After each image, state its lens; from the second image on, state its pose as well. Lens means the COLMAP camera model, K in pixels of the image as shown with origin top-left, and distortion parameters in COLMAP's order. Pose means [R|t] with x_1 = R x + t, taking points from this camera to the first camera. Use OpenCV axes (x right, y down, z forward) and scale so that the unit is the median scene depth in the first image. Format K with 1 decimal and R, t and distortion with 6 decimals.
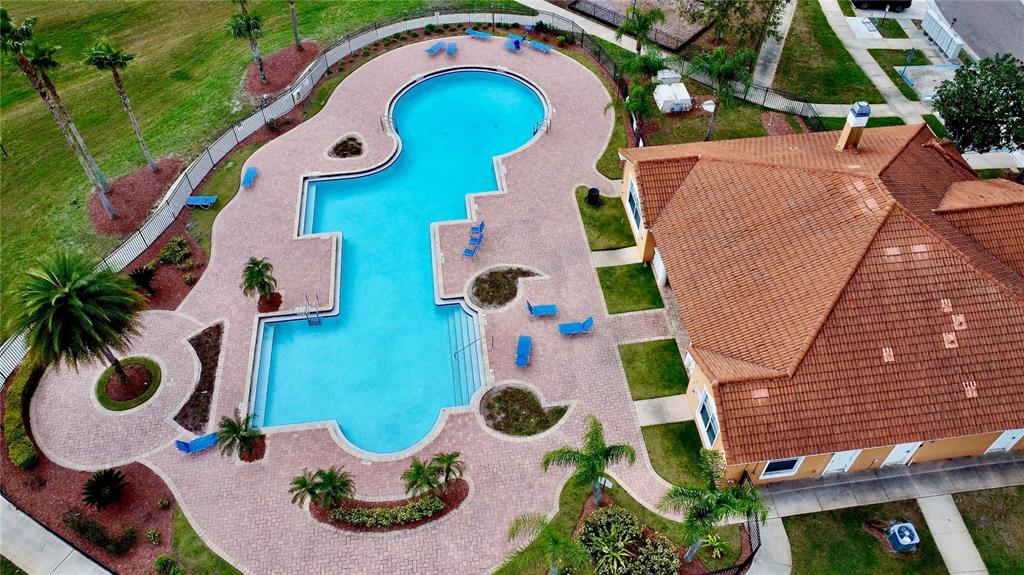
lens RADIAL K [[729.3, 0, 512.0], [0, 729.3, 287.5], [0, 0, 1]] dist [-0.030442, 0.001149]
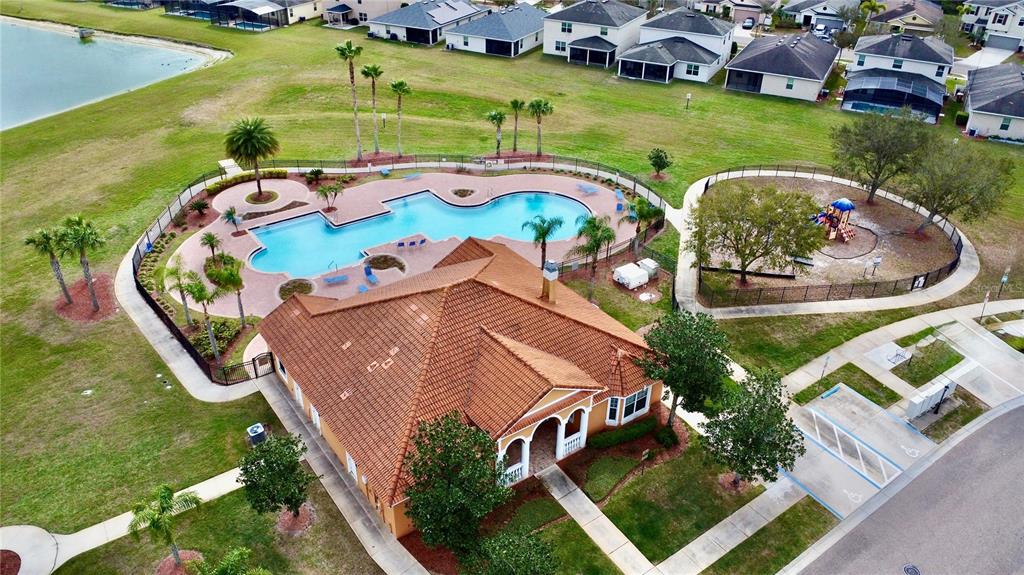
lens RADIAL K [[729.3, 0, 512.0], [0, 729.3, 287.5], [0, 0, 1]] dist [-0.030442, 0.001149]
pose [[0.487111, 0.475252, -0.732706, 1.255245], [-0.671121, 0.740560, 0.034178, -0.194851], [0.558856, 0.475086, 0.679686, 0.110272]]
